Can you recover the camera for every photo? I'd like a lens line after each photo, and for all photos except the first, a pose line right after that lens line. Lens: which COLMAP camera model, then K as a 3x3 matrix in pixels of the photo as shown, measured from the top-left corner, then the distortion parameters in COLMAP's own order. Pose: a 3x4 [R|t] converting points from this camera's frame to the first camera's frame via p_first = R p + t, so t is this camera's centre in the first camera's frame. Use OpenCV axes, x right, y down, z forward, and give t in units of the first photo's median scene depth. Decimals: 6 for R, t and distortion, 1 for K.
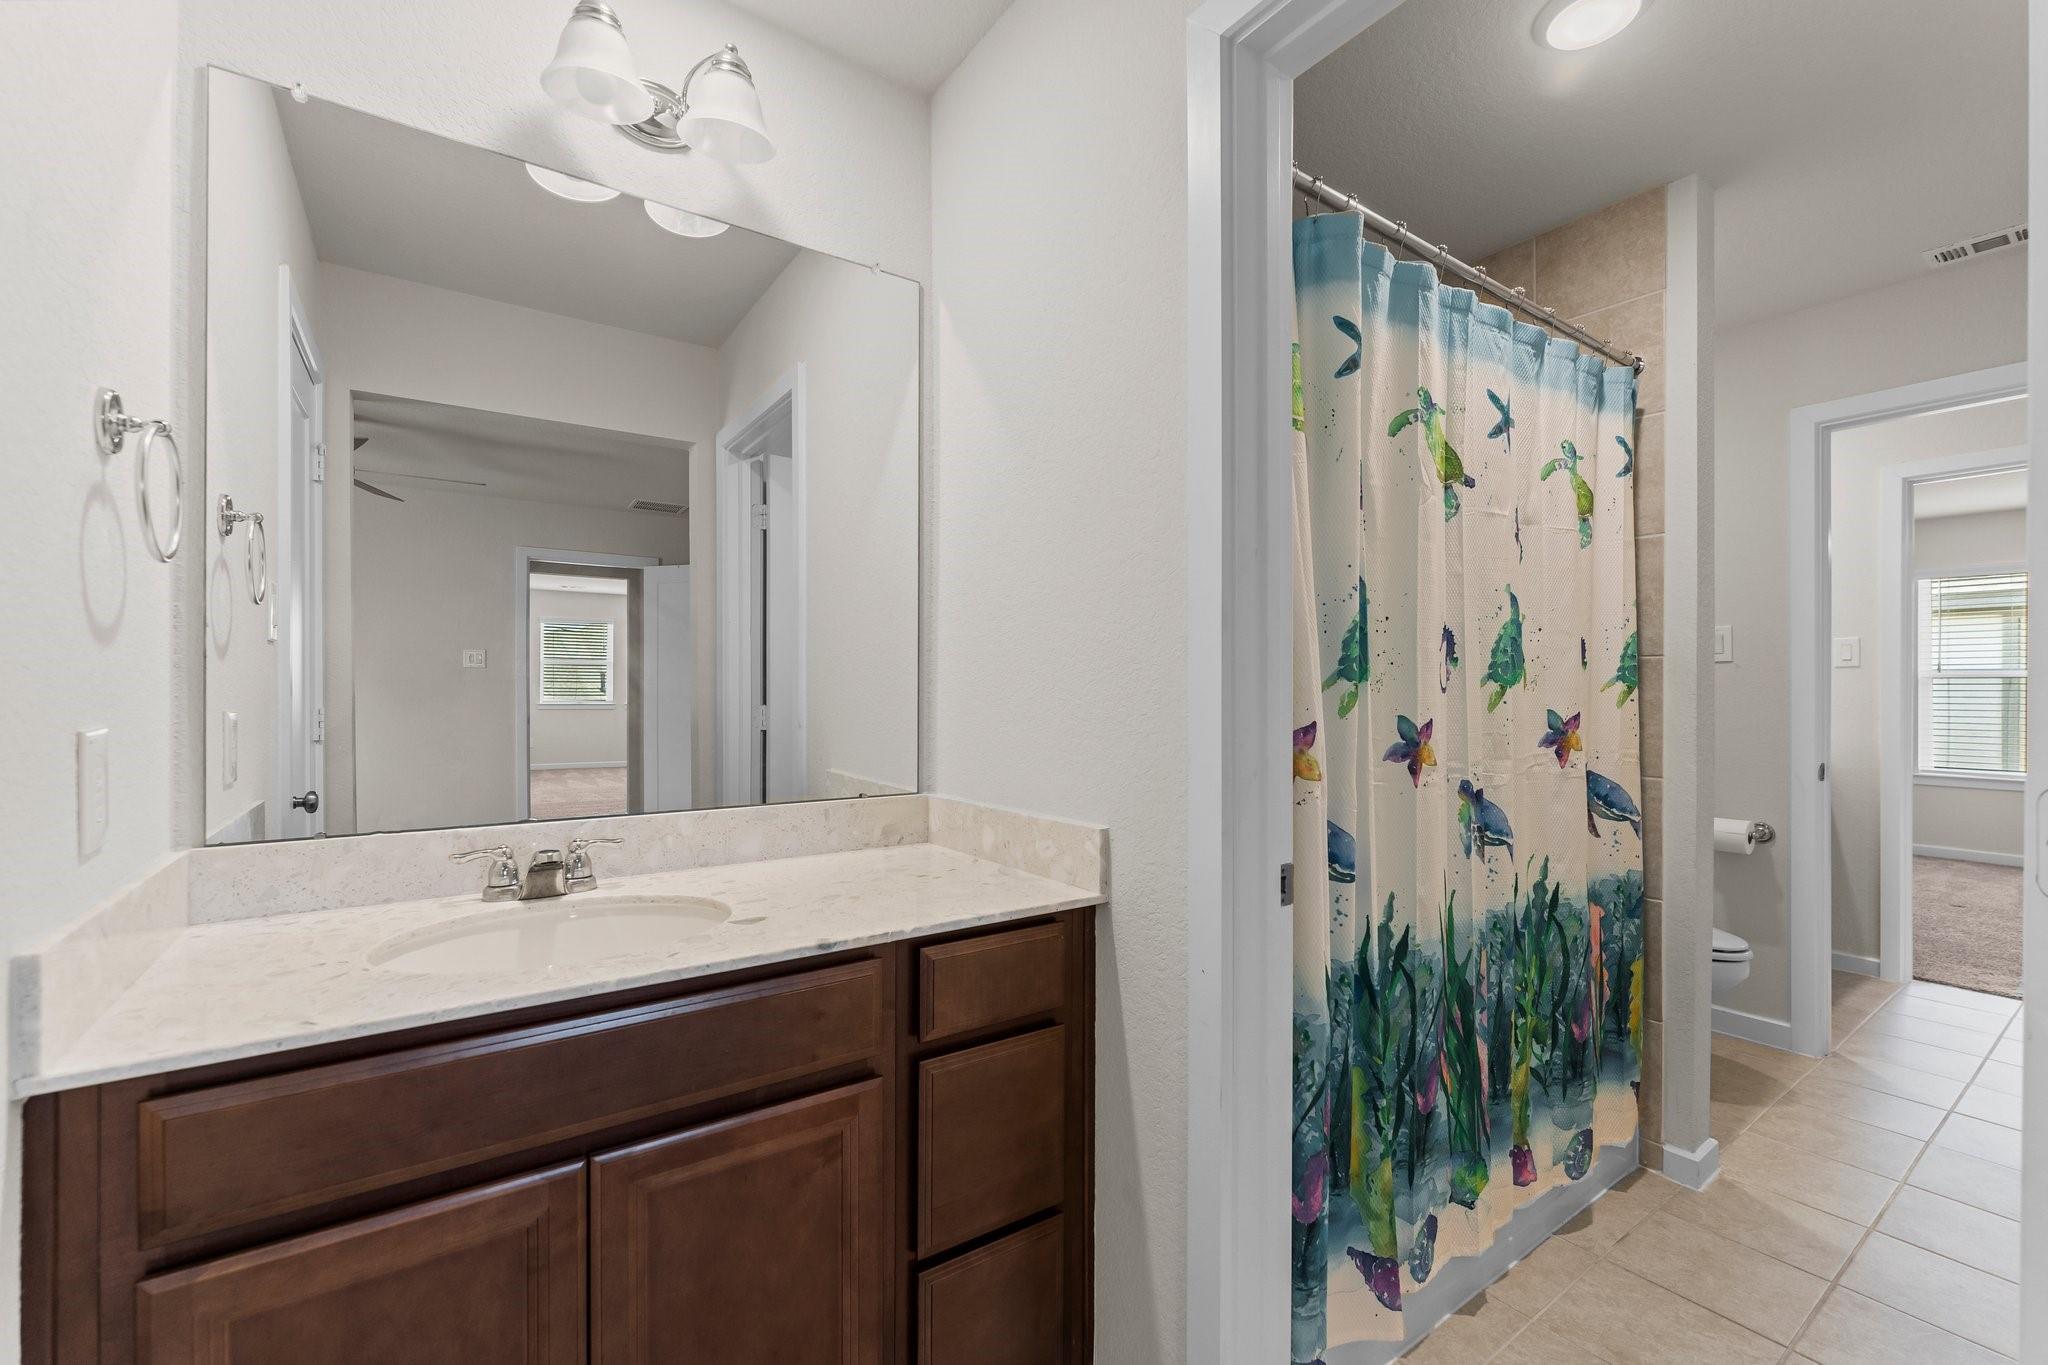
lens RADIAL K [[843.8, 0, 1024.0], [0, 843.8, 682.5], [0, 0, 1]] dist [0.000045, -0.000006]
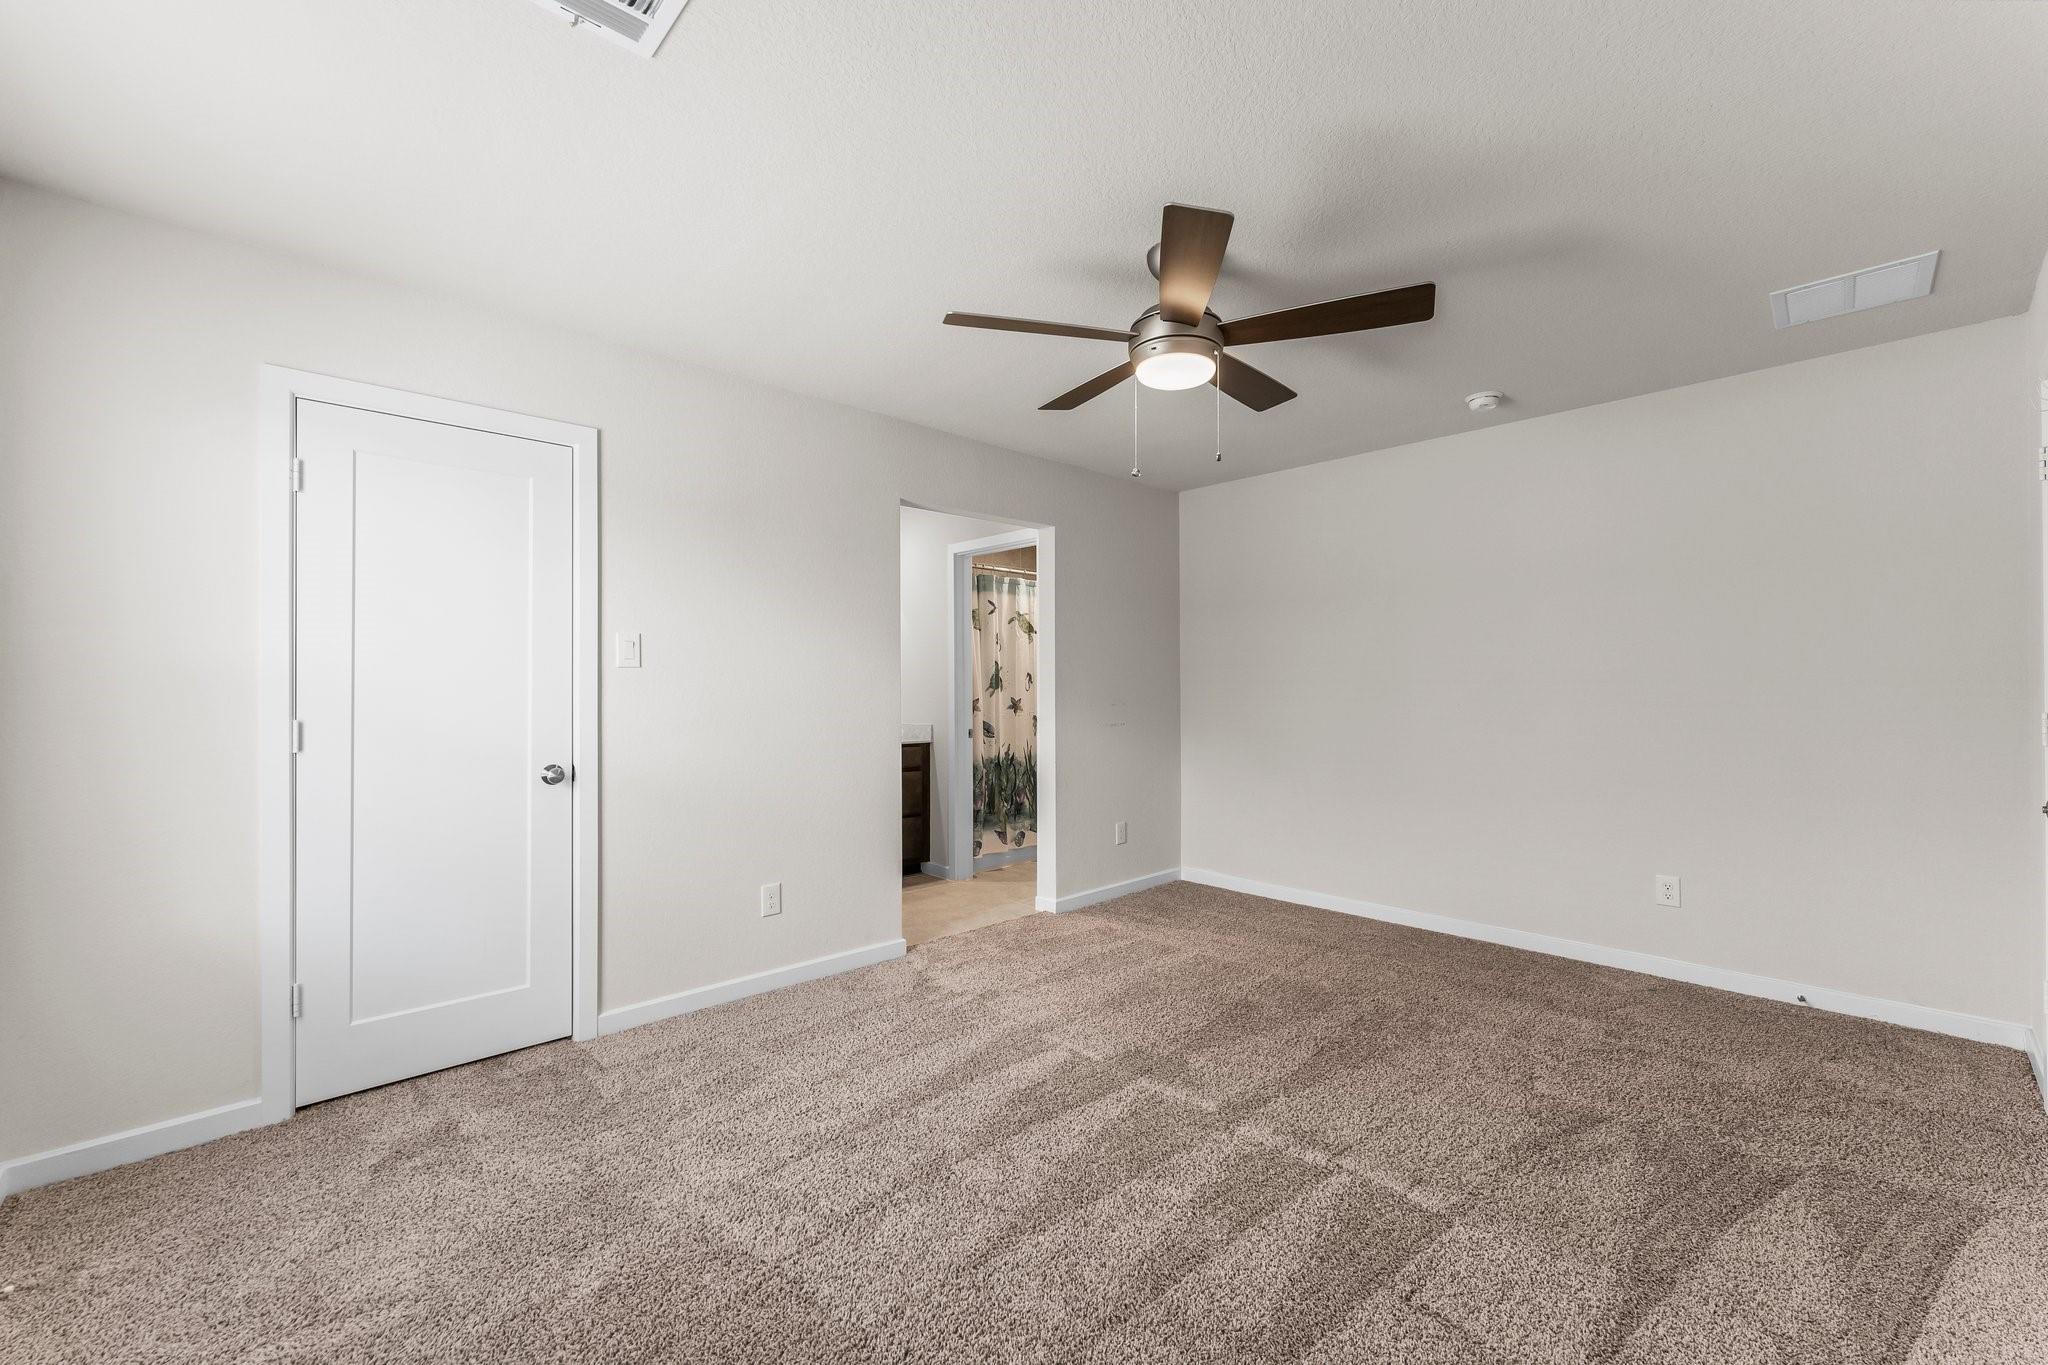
lens RADIAL K [[824.6, 0, 1021.0], [0, 824.6, 688.2], [0, 0, 1]] dist [0.000102, 0.000013]
pose [[0.989389, -0.004399, 0.145221, -0.056924], [0.003365, 0.999967, 0.007369, -0.032725], [-0.145249, -0.006802, 0.989372, -2.947145]]
